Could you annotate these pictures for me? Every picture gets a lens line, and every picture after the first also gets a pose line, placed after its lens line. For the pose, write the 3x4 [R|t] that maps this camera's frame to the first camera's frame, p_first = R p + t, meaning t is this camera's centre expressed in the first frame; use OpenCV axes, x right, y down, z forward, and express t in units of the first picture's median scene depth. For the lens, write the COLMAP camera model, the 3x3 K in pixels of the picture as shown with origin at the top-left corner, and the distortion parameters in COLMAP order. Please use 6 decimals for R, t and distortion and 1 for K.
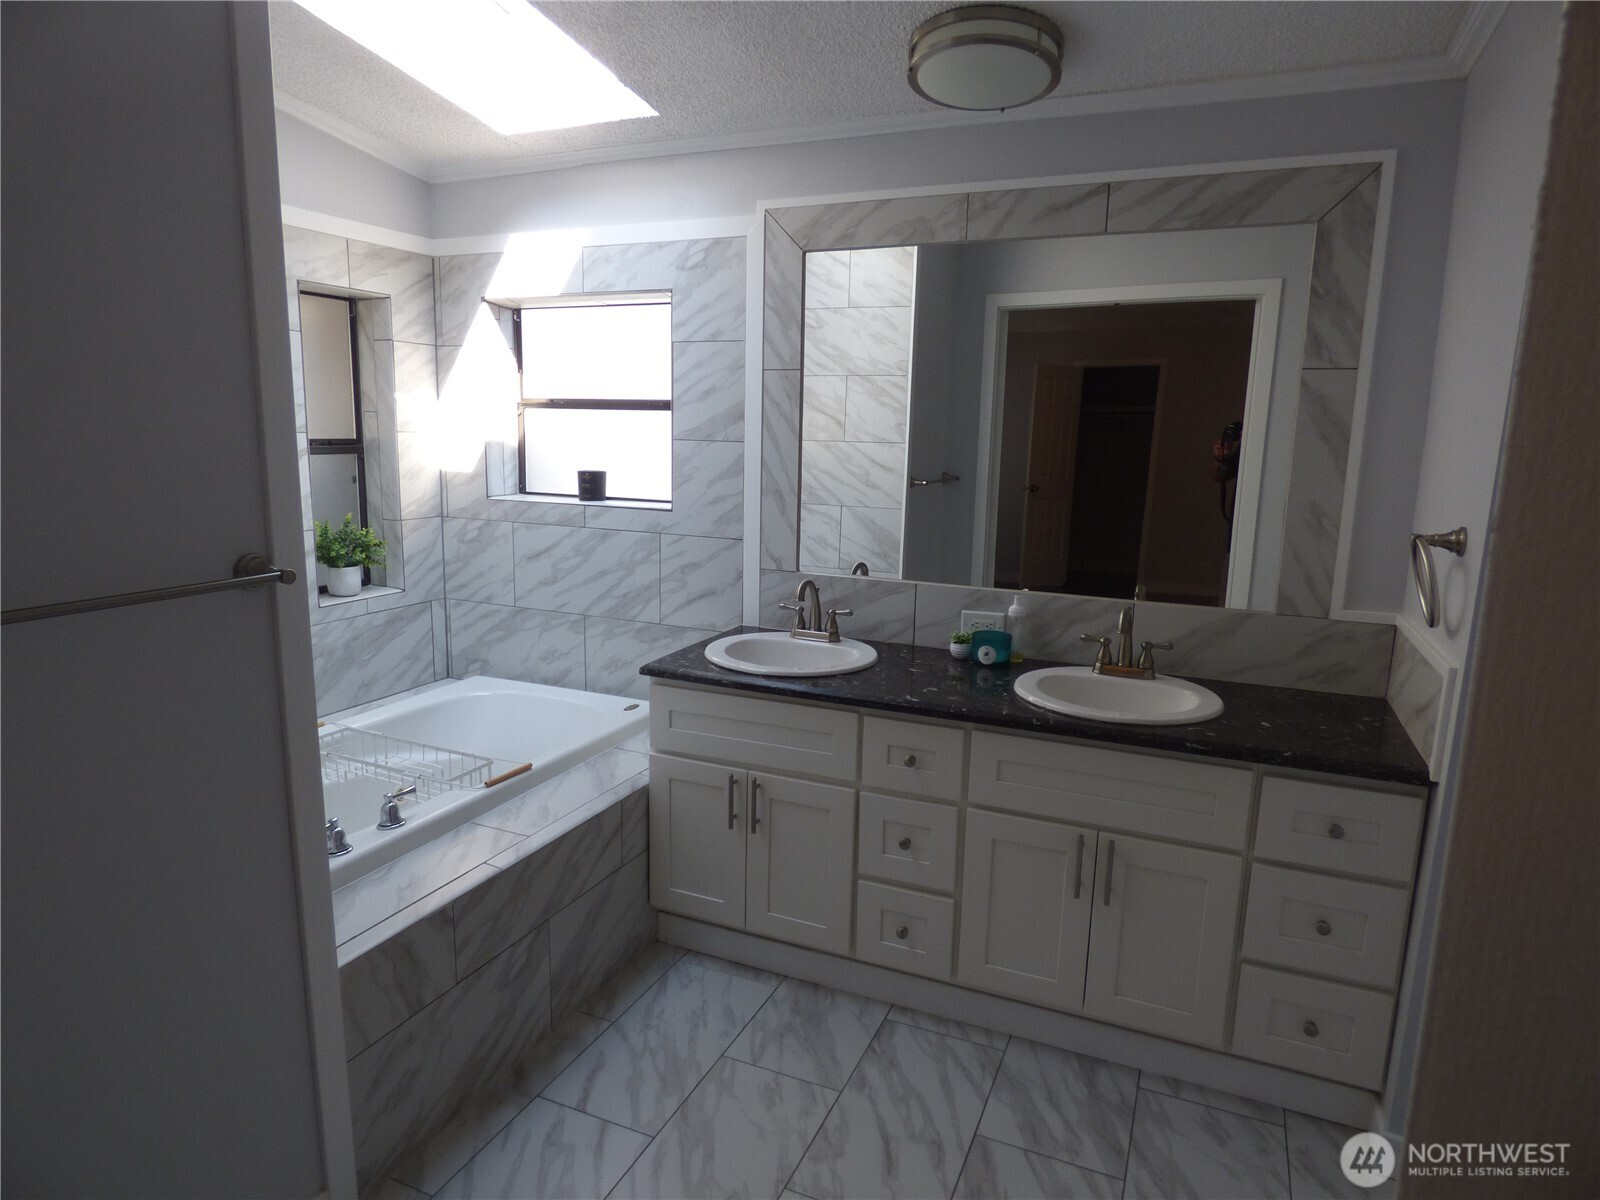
lens RADIAL K [[953.4, 0, 800.0], [0, 953.4, 600.0], [0, 0, 1]] dist [-0.016740, 0.004354]
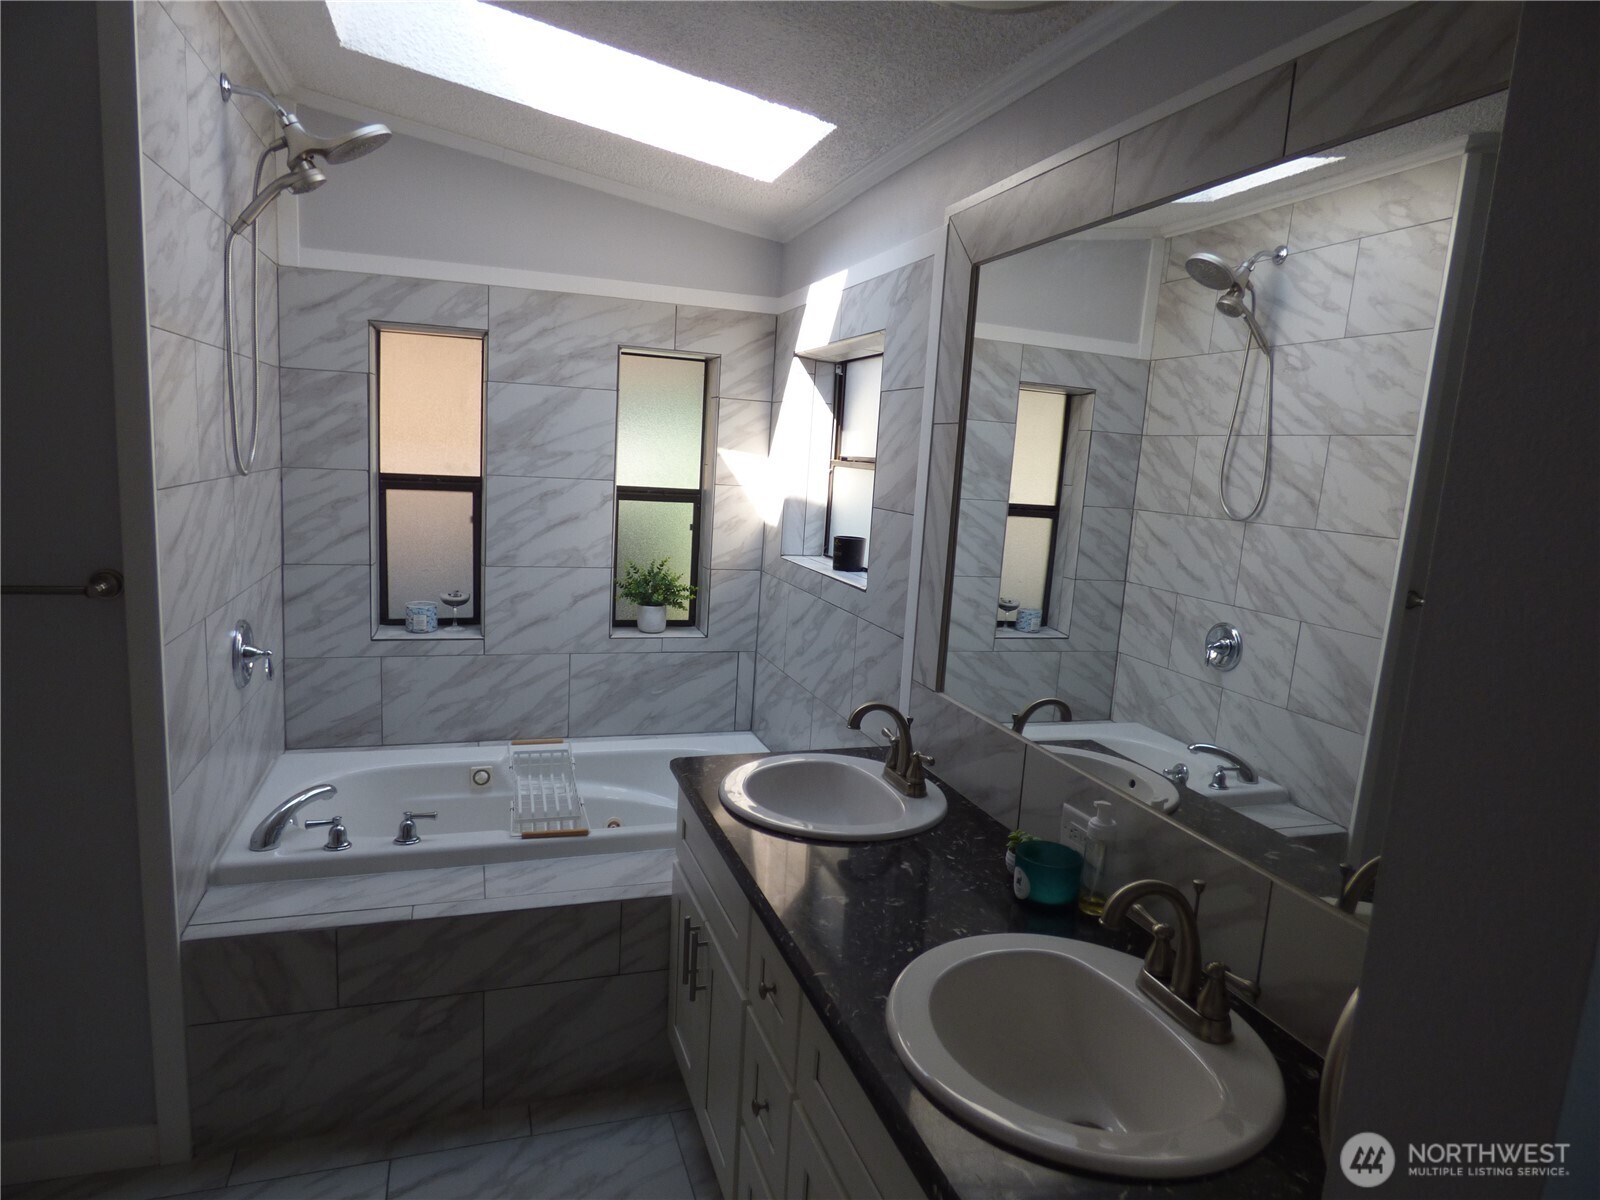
lens RADIAL K [[958.7, 0, 807.1], [0, 958.7, 597.2], [0, 0, 1]] dist [-0.013522, 0.002293]
pose [[0.675965, 0.126481, -0.725998, 0.543539], [-0.174272, 0.984654, 0.009281, -0.107719], [0.716031, 0.120248, 0.687634, 0.475757]]
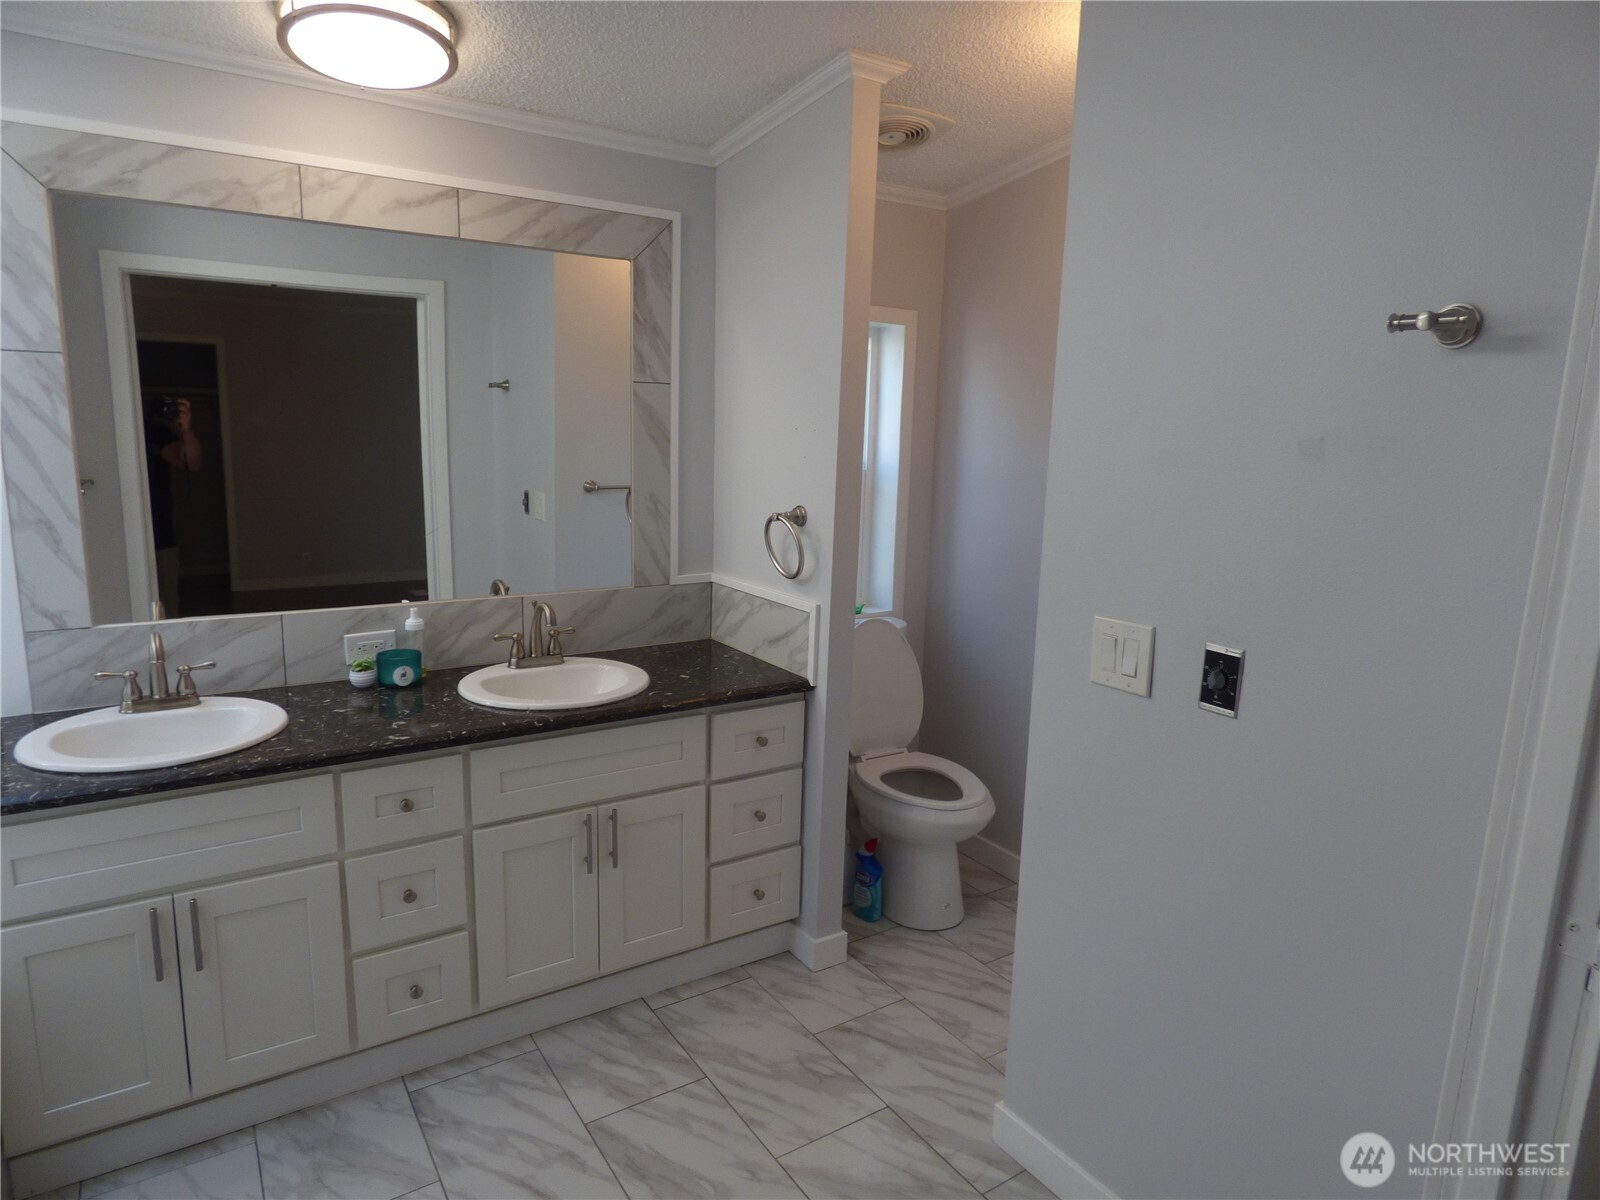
lens RADIAL K [[953.4, 0, 800.0], [0, 953.4, 600.0], [0, 0, 1]] dist [-0.016740, 0.004354]
pose [[0.539281, -0.157356, 0.827294, -0.367302], [0.134033, 0.985903, 0.100153, -0.059212], [-0.831391, 0.056874, 0.552770, 0.161407]]
